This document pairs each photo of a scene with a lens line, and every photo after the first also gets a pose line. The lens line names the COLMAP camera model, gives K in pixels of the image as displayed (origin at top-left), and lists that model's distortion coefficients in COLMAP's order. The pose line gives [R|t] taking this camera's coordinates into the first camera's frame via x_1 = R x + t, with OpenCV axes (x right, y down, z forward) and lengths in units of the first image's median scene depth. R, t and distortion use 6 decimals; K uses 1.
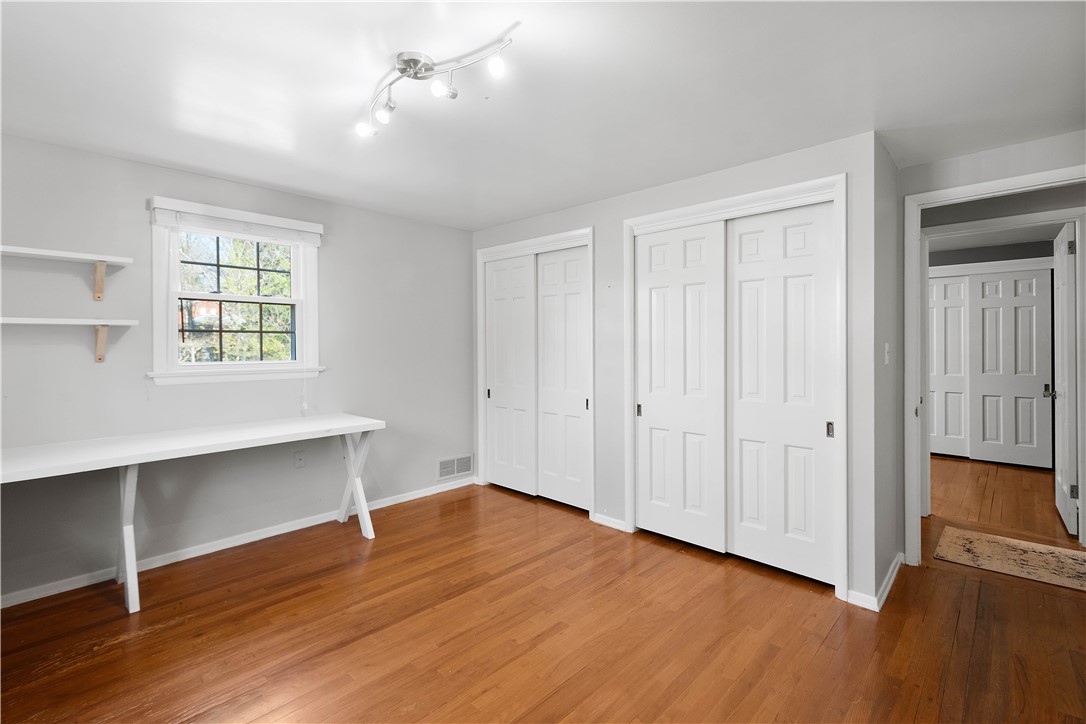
lens RADIAL K [[477.9, 0, 557.3], [0, 477.9, 344.7], [0, 0, 1]] dist [0.010894, -0.002961]
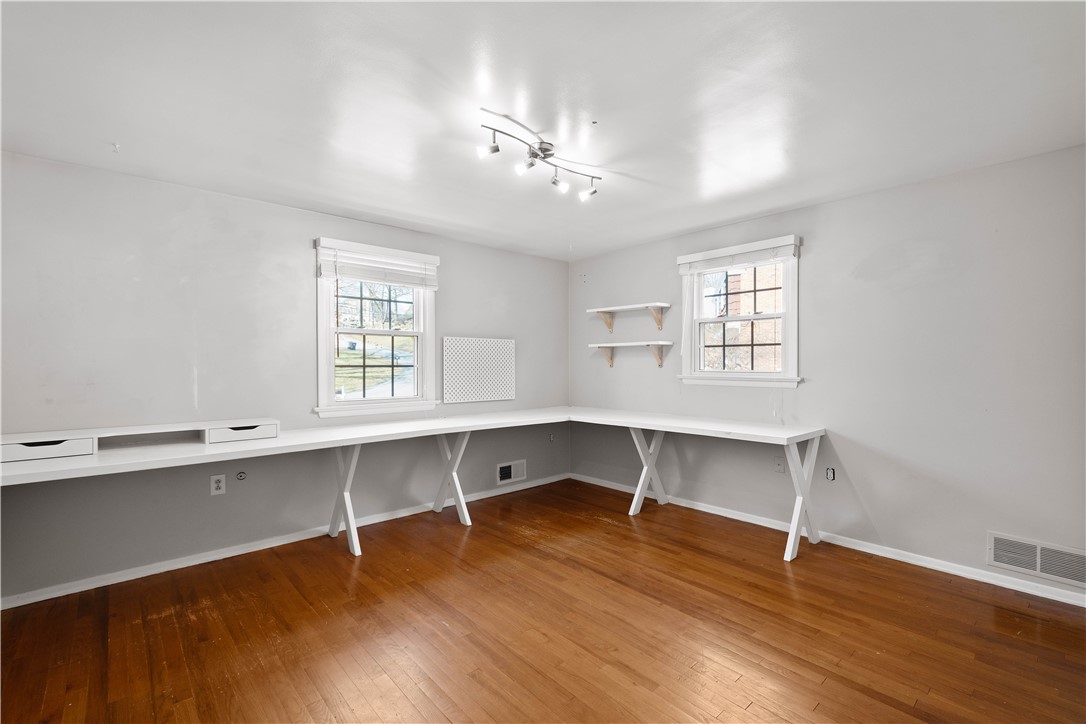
lens RADIAL K [[477.9, 0, 544.7], [0, 477.9, 364.9], [0, 0, 1]] dist [0.010894, -0.002961]
pose [[-0.076166, 0.007908, -0.997064, 0.755544], [0.002114, 0.999968, 0.007769, 0.015216], [0.997093, -0.001516, -0.076180, 0.774264]]
